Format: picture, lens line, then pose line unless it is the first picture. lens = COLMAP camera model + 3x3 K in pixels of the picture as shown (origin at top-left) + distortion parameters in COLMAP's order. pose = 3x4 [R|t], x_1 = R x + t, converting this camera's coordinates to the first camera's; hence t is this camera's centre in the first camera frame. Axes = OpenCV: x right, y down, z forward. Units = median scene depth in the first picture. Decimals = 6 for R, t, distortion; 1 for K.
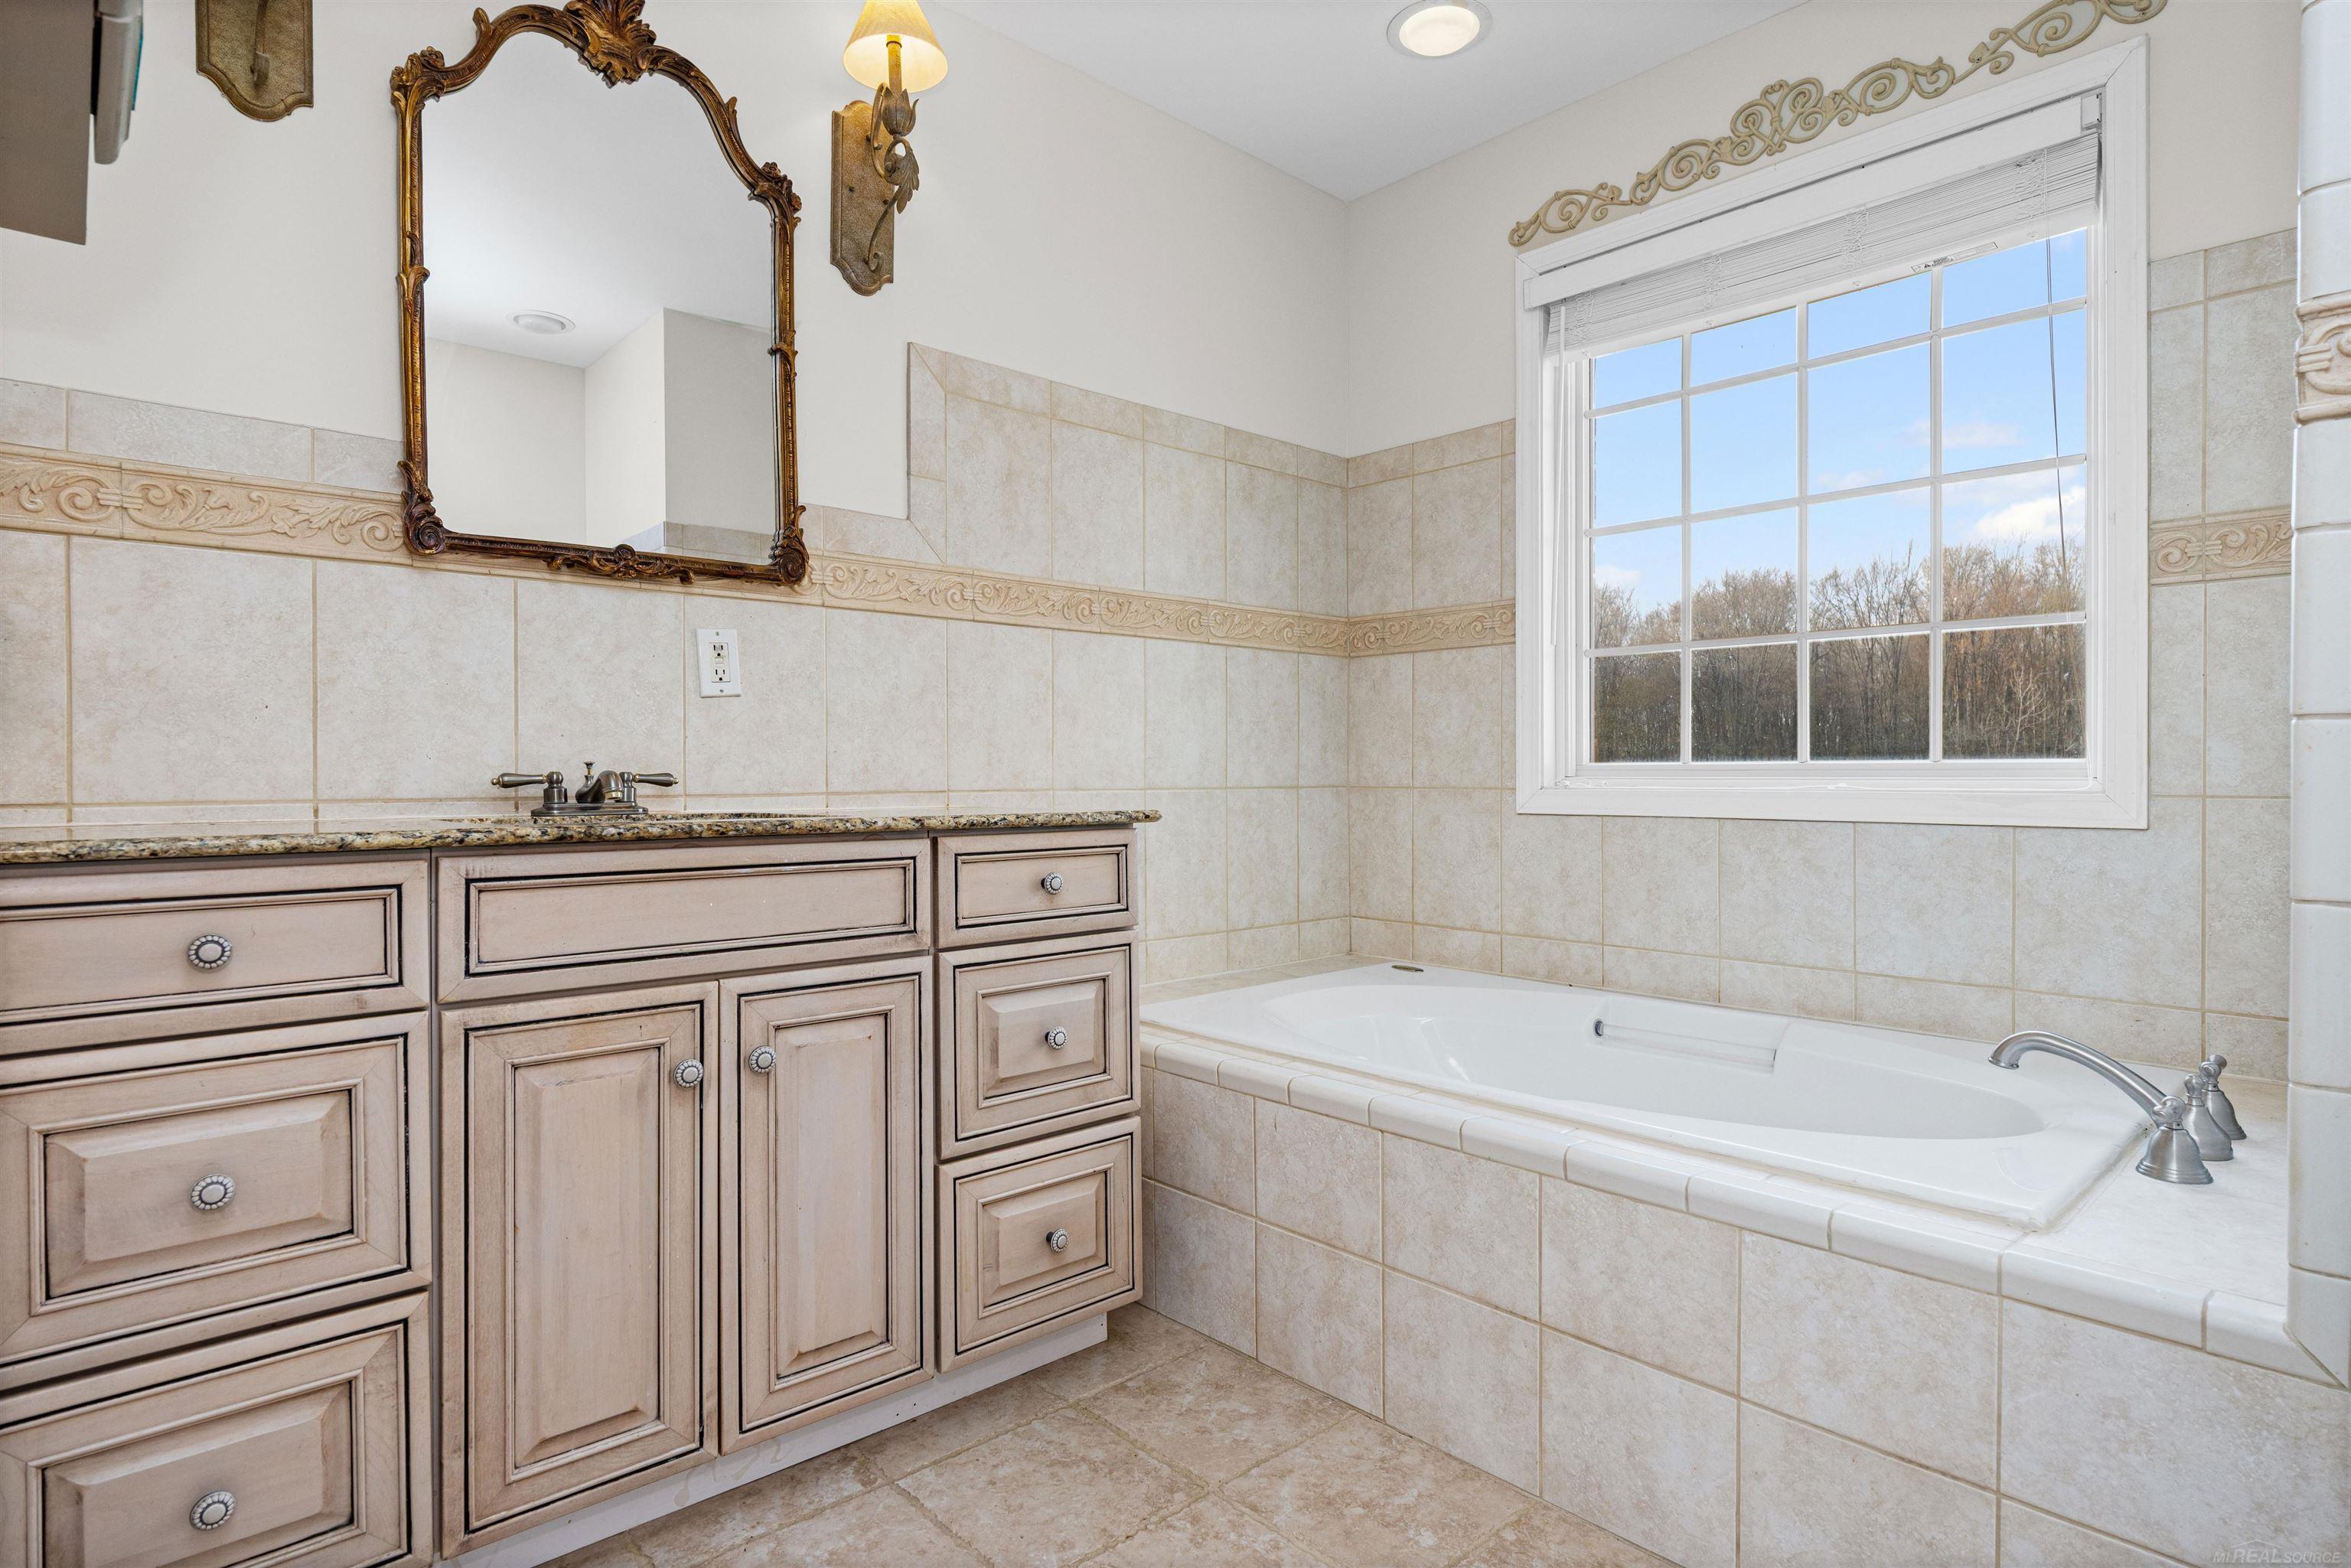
lens RADIAL K [[1277.7, 0, 1180.9], [0, 1277.7, 784.7], [0, 0, 1]] dist [0.002951, -0.003275]
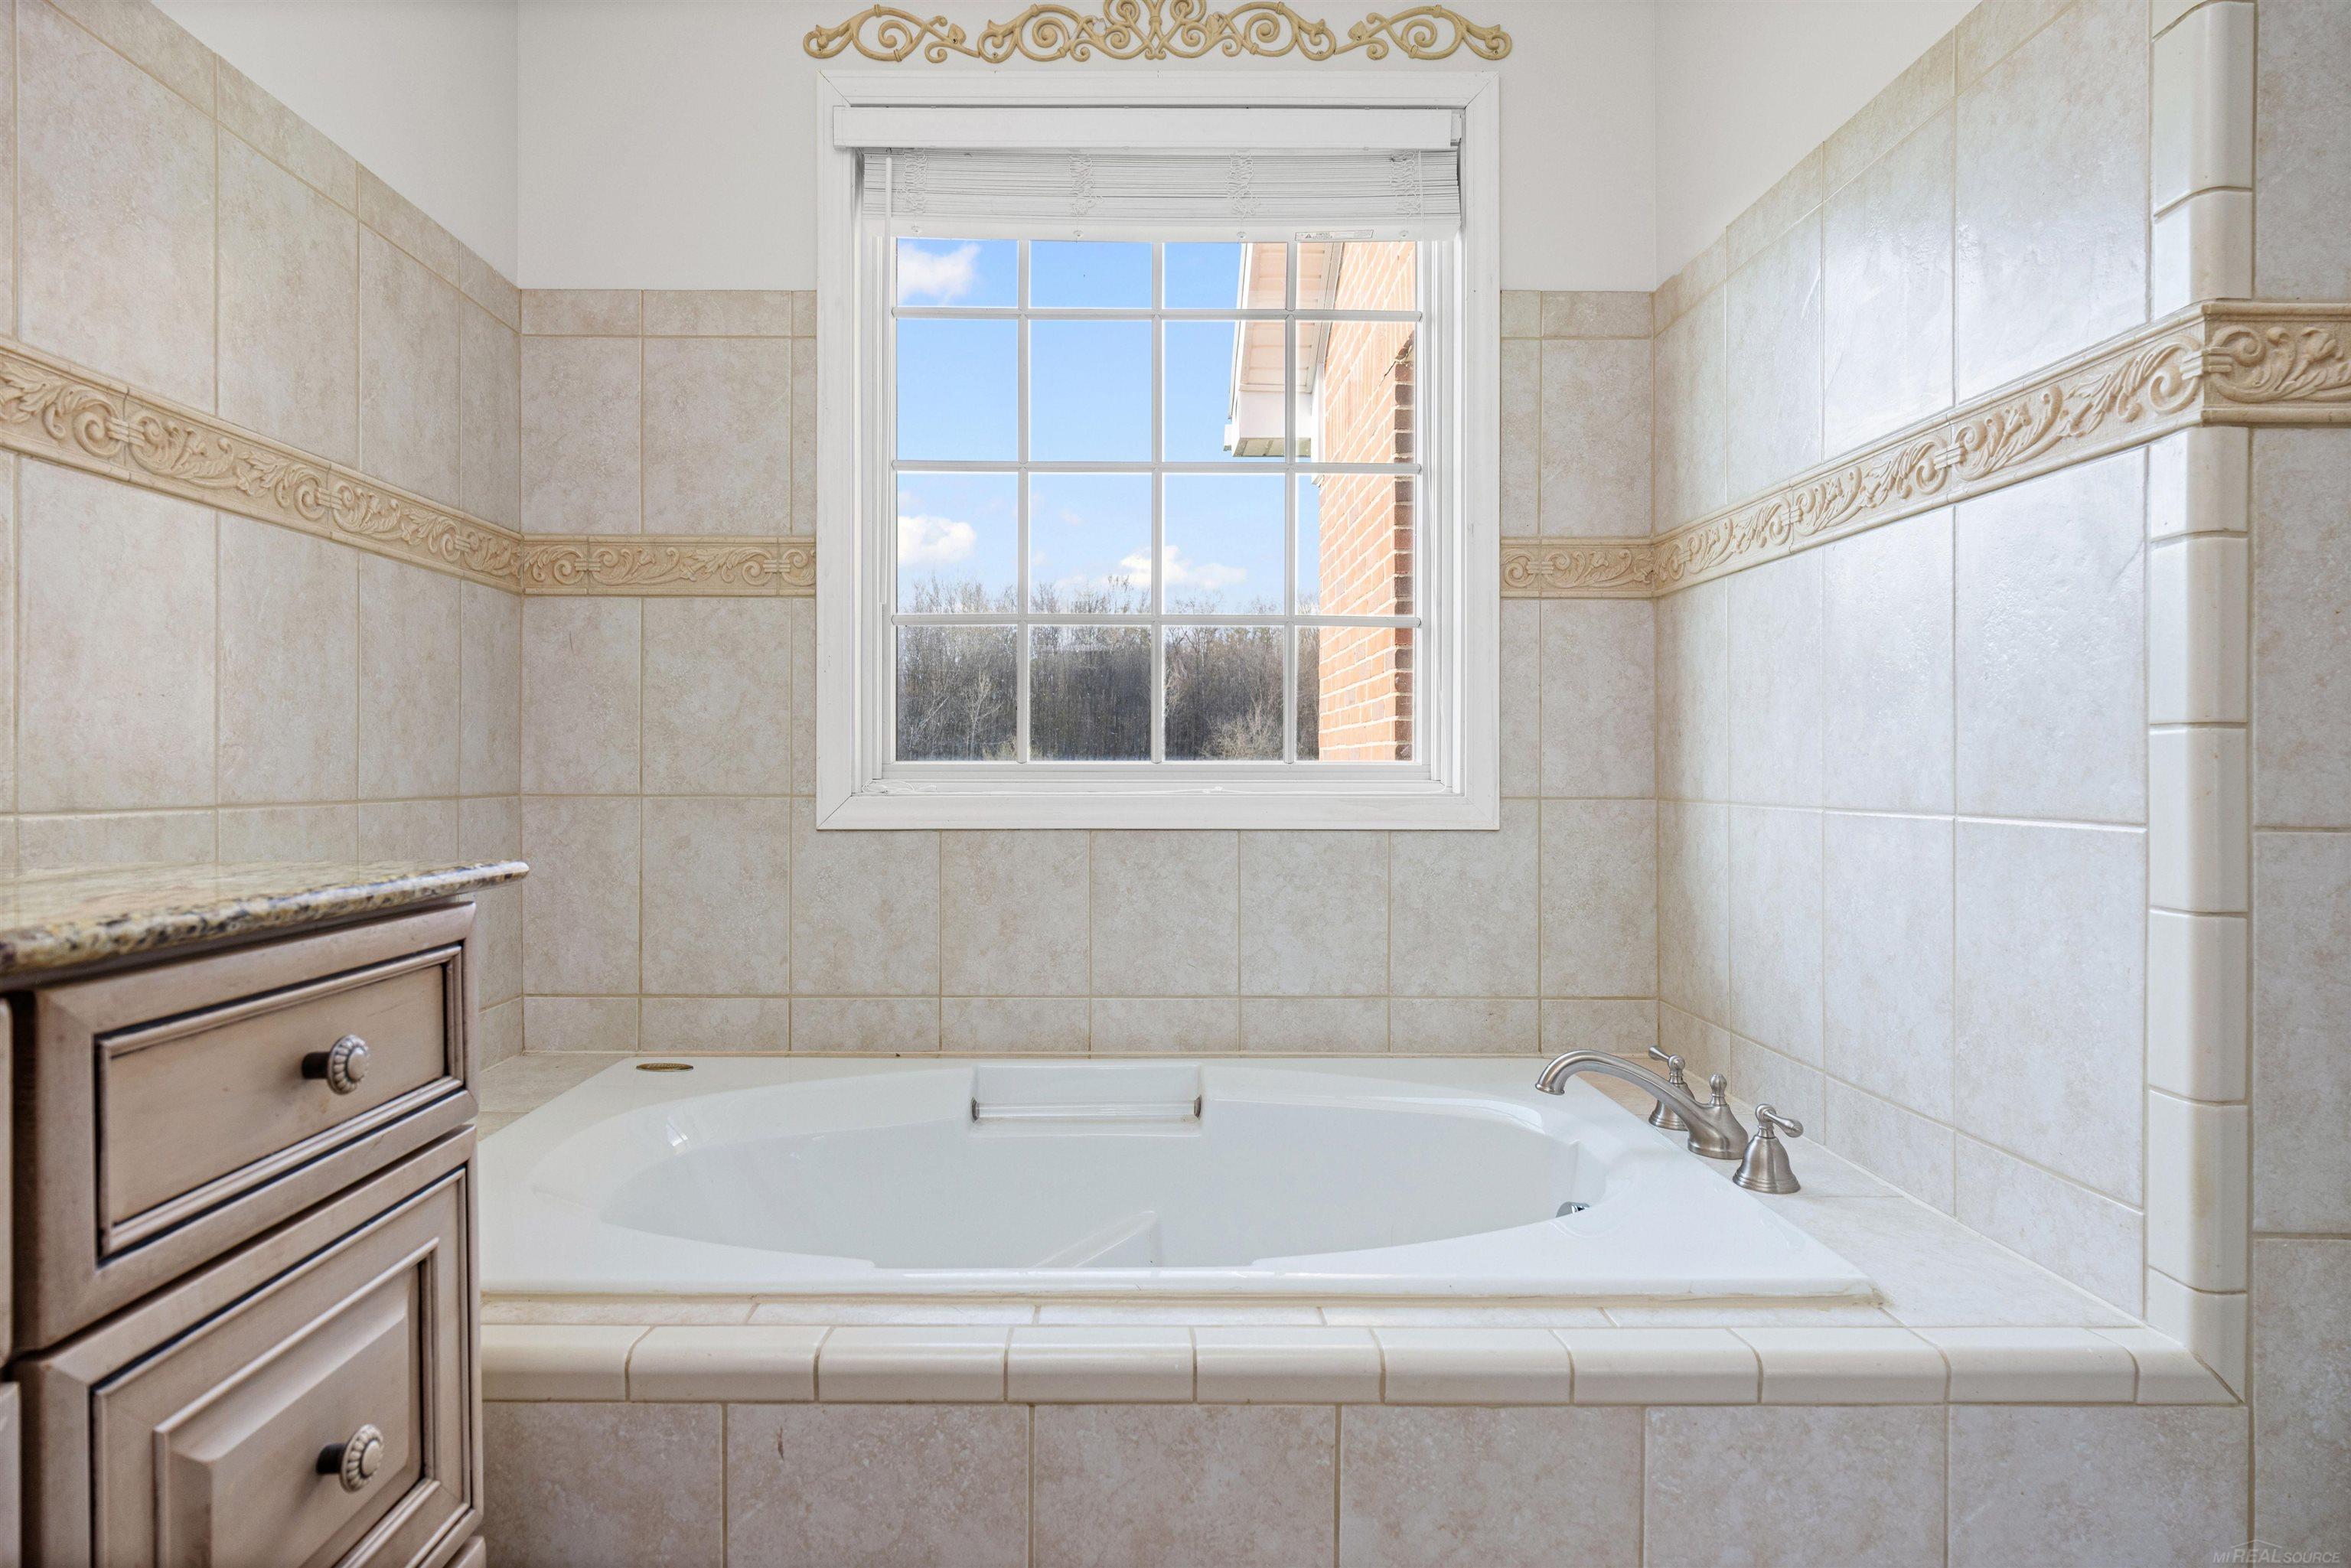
lens RADIAL K [[1277.7, 0, 1165.6], [0, 1277.7, 765.7], [0, 0, 1]] dist [0.002951, -0.003275]
pose [[0.668419, 0.004709, 0.743770, -0.181502], [0.003780, 0.999946, -0.009727, -0.007551], [-0.743776, 0.009313, 0.668365, 0.446904]]
